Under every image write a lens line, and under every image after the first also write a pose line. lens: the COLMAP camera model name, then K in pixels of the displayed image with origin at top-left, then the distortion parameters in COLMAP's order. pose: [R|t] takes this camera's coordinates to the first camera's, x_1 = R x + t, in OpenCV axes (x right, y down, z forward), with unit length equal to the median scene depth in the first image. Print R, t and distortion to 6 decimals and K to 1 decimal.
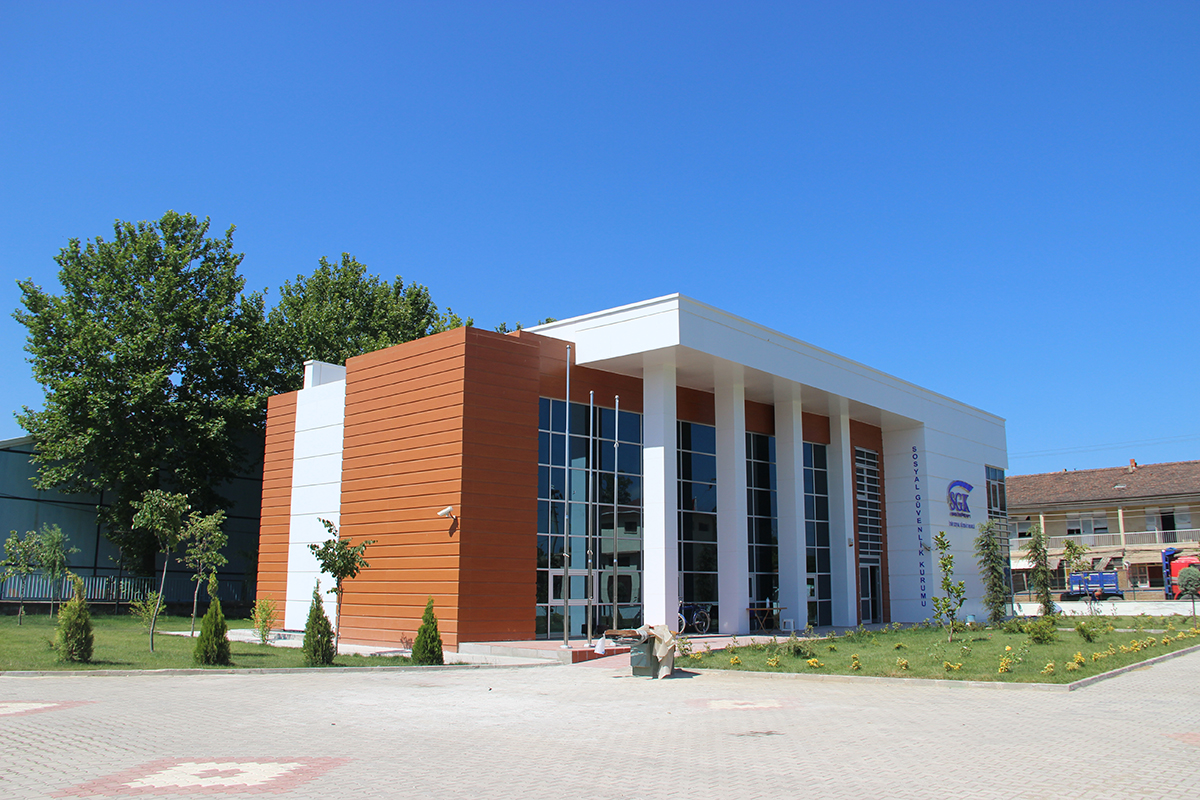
lens RADIAL K [[983.6, 0, 613.1], [0, 983.6, 396.0], [0, 0, 1]] dist [-0.175625, 0.134928]
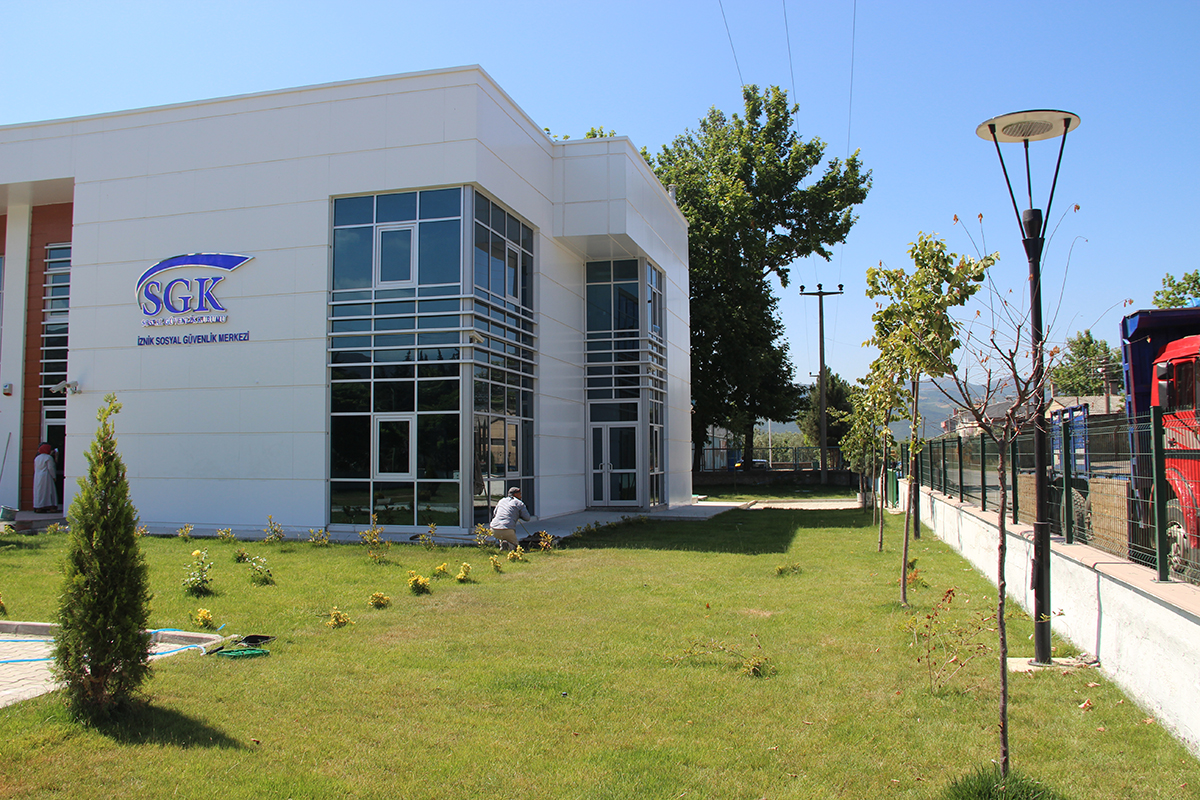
lens RADIAL K [[990.5, 0, 600.0], [0, 990.5, 400.0], [0, 0, 1]] dist [-0.173798, 0.146081]
pose [[0.454056, -0.050936, -0.889516, 0.978704], [0.178103, 0.983403, 0.034601, 0.199040], [0.872990, -0.174136, 0.455592, 1.006106]]
